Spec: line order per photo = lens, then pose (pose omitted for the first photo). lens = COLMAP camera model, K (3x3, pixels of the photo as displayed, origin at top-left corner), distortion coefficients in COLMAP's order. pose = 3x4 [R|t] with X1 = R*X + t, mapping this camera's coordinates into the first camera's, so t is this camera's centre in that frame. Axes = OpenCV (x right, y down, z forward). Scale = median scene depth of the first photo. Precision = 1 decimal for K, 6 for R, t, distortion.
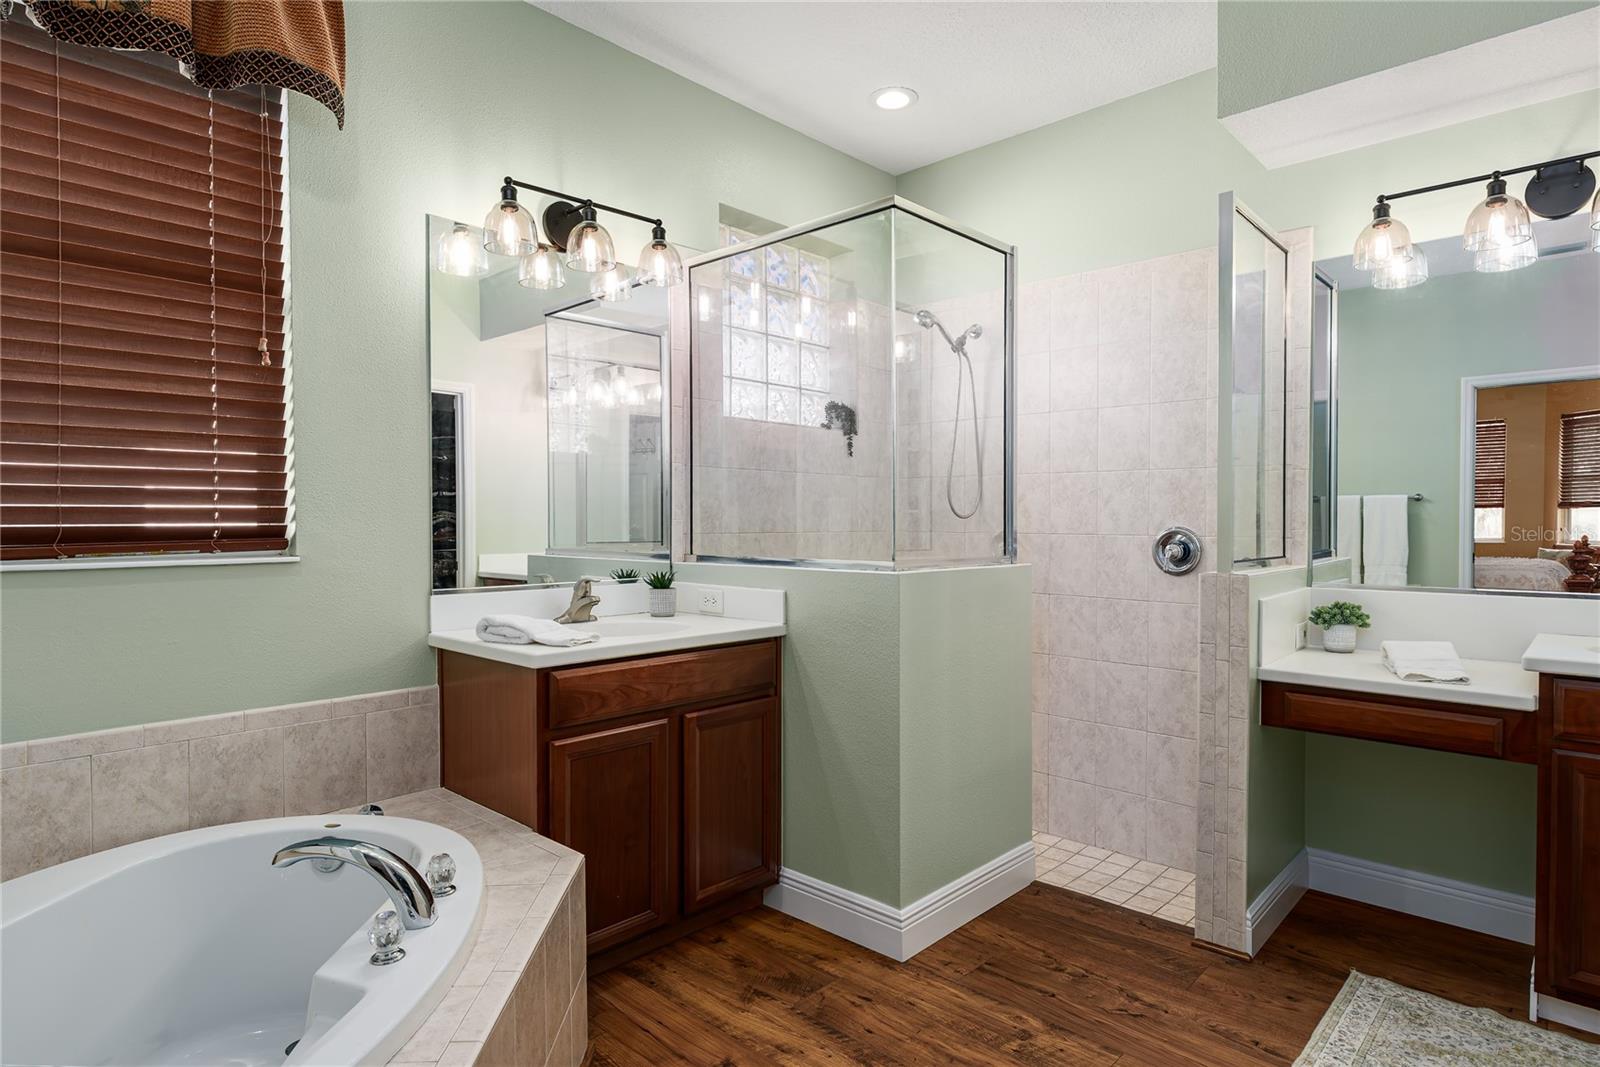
lens RADIAL K [[863.8, 0, 811.9], [0, 863.8, 535.9], [0, 0, 1]] dist [-0.000290, 0.001257]
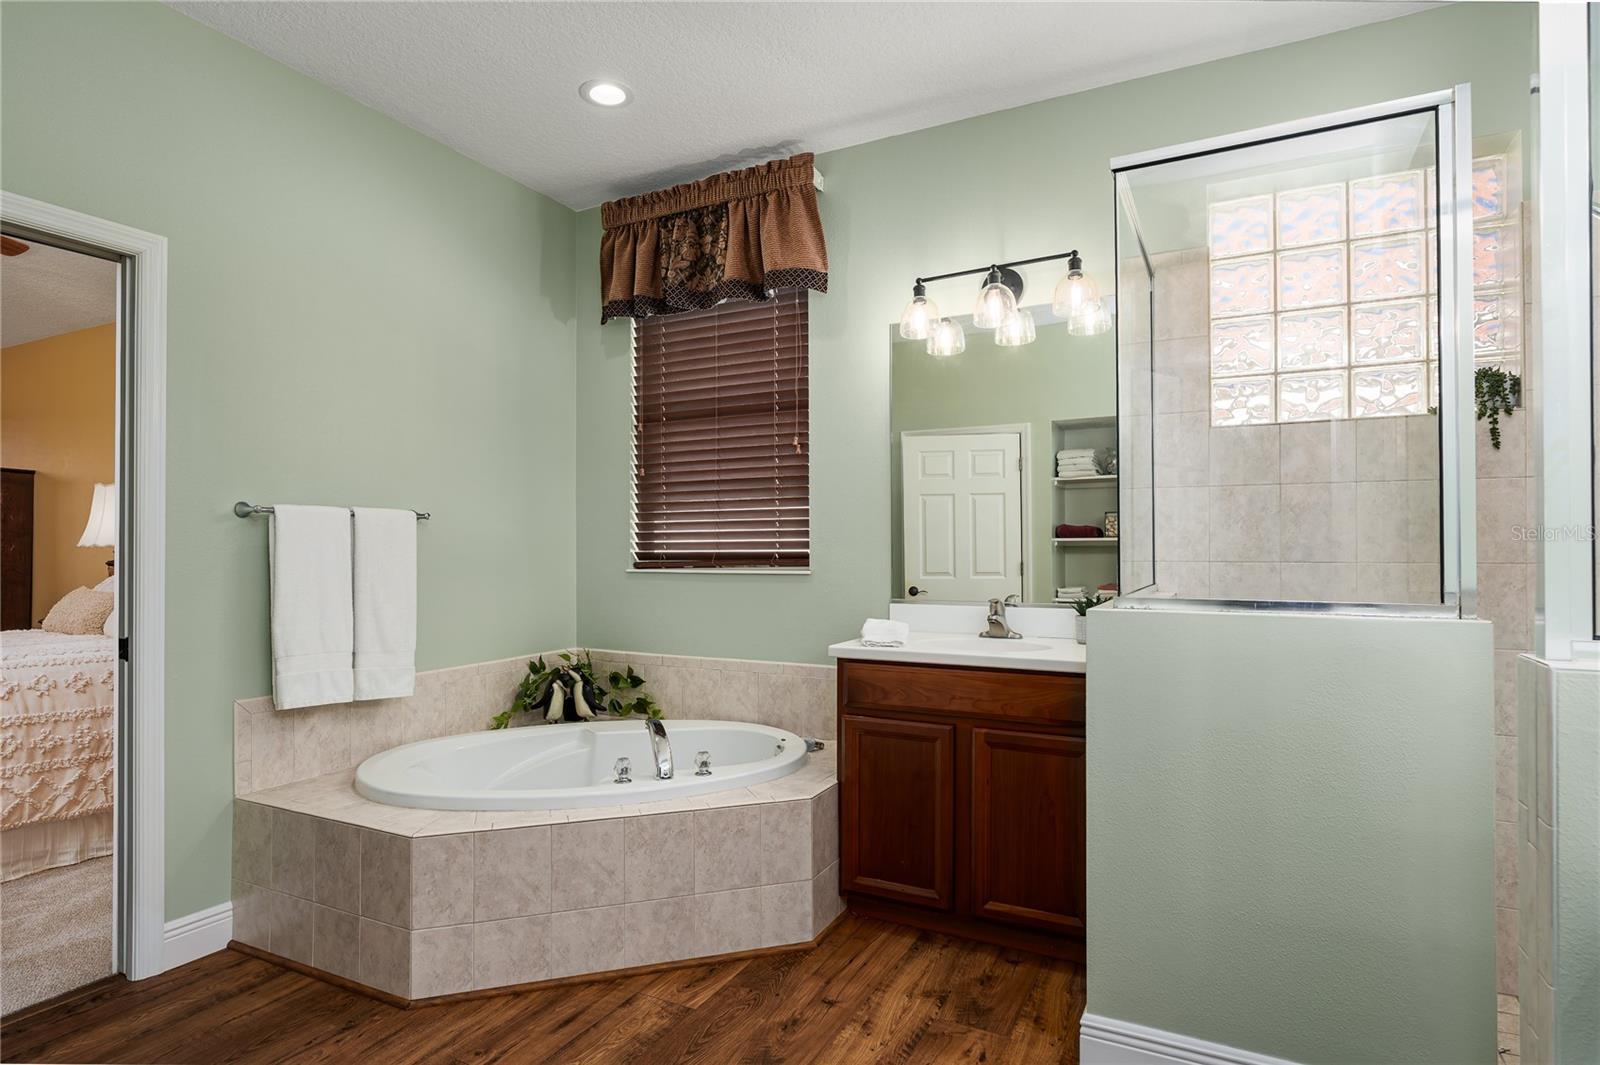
lens RADIAL K [[863.8, 0, 807.1], [0, 863.8, 539.8], [0, 0, 1]] dist [-0.000290, 0.001257]
pose [[0.280287, -0.010693, -0.959857, 0.833153], [-0.013764, 0.999790, -0.015157, -0.008242], [0.959818, 0.017459, 0.280081, 0.496214]]
